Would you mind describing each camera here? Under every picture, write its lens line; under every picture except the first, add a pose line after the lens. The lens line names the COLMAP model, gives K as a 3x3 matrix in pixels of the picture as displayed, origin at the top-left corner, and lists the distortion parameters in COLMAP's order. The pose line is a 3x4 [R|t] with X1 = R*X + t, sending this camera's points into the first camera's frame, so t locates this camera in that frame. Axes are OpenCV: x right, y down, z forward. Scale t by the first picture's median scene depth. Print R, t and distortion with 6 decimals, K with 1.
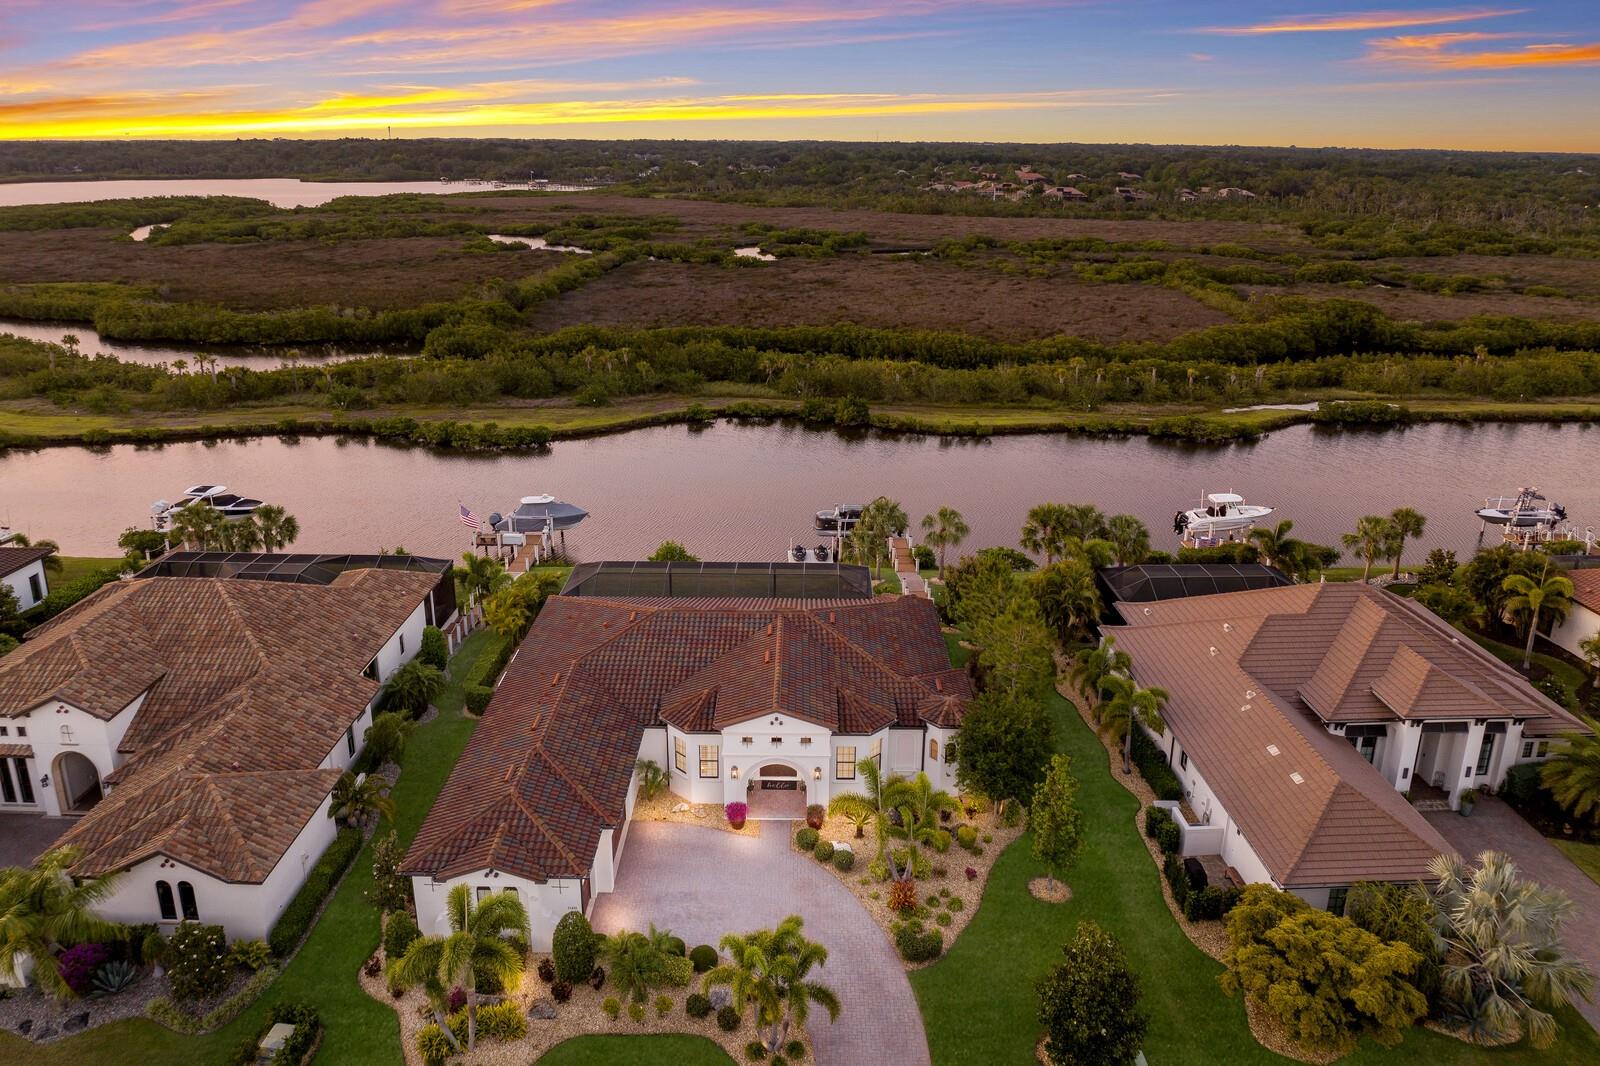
lens RADIAL K [[1120.1, 0, 803.9], [0, 1120.1, 483.9], [0, 0, 1]] dist [-0.038158, 0.009326]
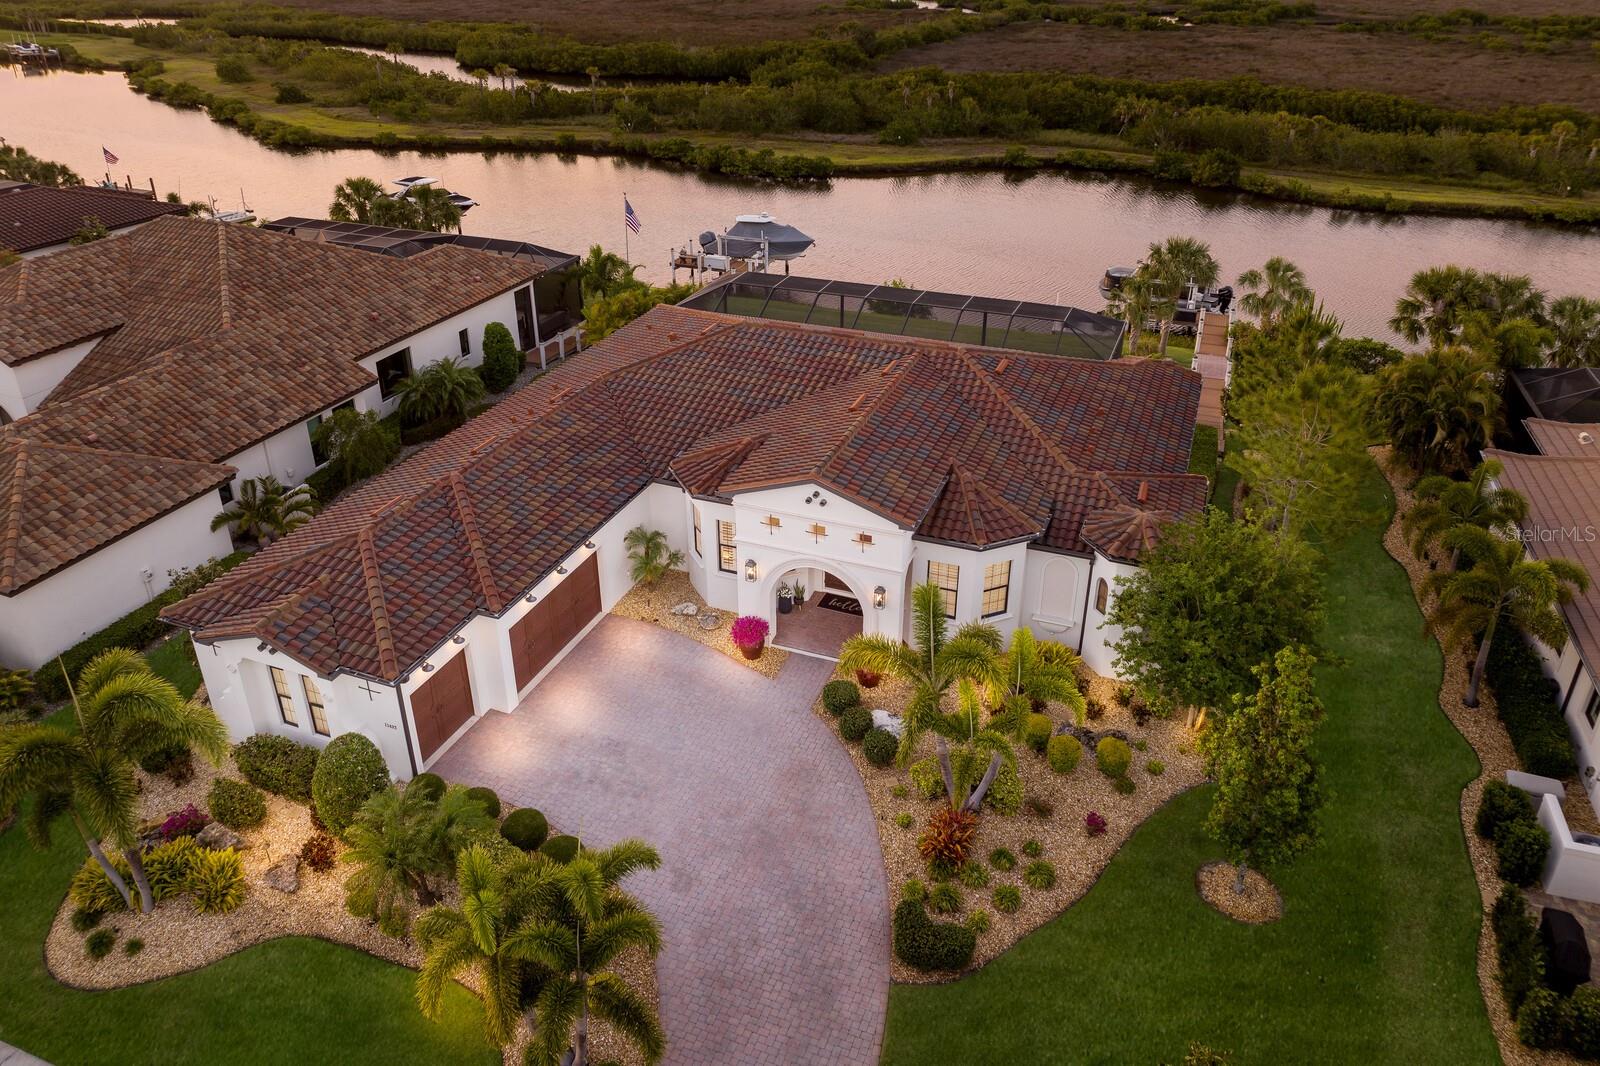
lens RADIAL K [[1120.1, 0, 803.9], [0, 1120.1, 483.9], [0, 0, 1]] dist [-0.038158, 0.009326]
pose [[0.933877, 0.153152, -0.323137, 0.098924], [-0.097351, 0.978399, 0.182370, 0.060112], [0.344087, -0.138853, 0.928614, 0.277124]]
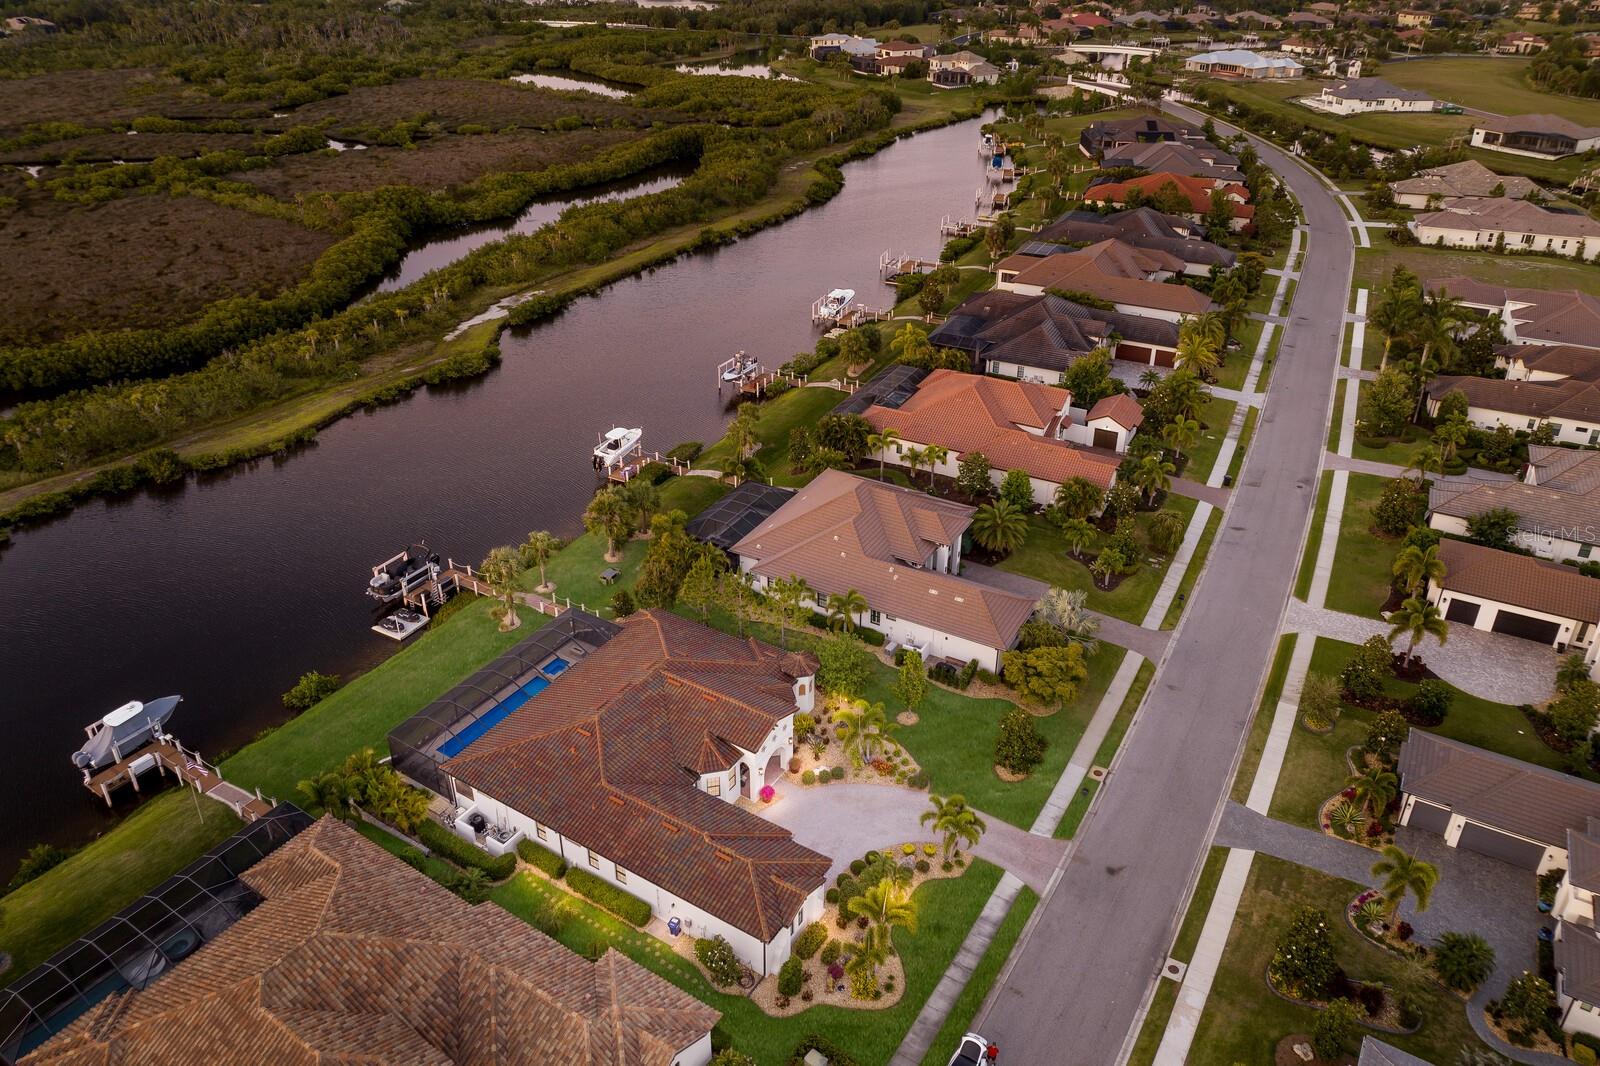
lens RADIAL K [[1120.1, 0, 803.9], [0, 1120.1, 483.9], [0, 0, 1]] dist [-0.038158, 0.009326]
pose [[0.521186, -0.399326, 0.754257, -0.646458], [0.243094, 0.916633, 0.317316, -0.361014], [-0.818089, 0.017975, 0.574810, 0.042402]]
